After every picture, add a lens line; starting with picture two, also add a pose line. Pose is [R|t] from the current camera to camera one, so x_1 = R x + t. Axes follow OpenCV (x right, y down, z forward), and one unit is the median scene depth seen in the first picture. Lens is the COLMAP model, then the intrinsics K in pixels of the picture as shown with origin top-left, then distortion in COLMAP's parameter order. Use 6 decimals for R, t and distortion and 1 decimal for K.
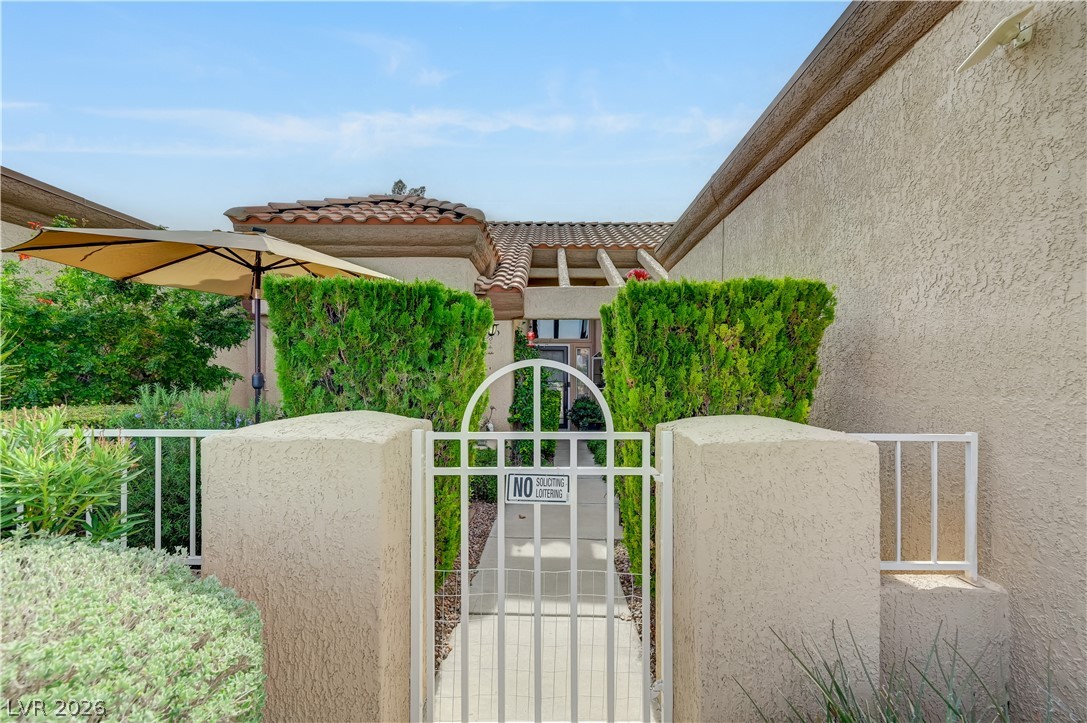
lens RADIAL K [[430.9, 0, 547.7], [0, 430.9, 371.1], [0, 0, 1]] dist [-0.002494, -0.000239]
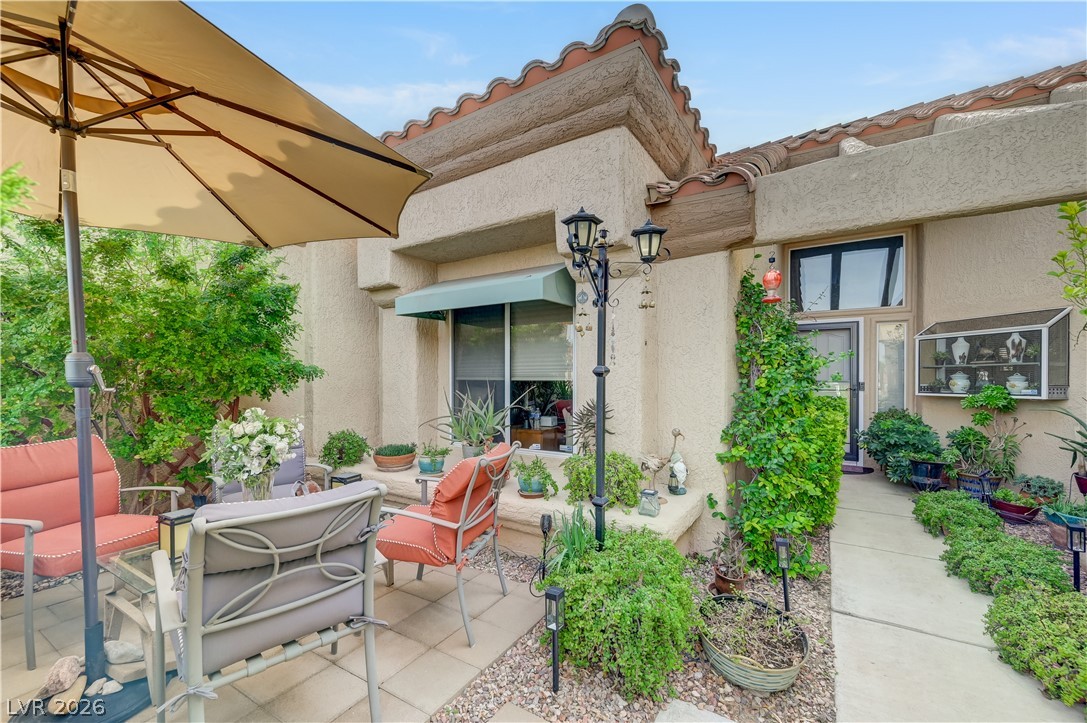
lens RADIAL K [[443.2, 0, 542.2], [0, 443.2, 381.5], [0, 0, 1]] dist [0.000055, 0.000004]
pose [[0.846930, 0.003480, -0.531693, 0.004783], [0.009163, 0.999735, 0.021137, 0.015245], [0.531626, -0.022774, 0.846673, 0.474759]]
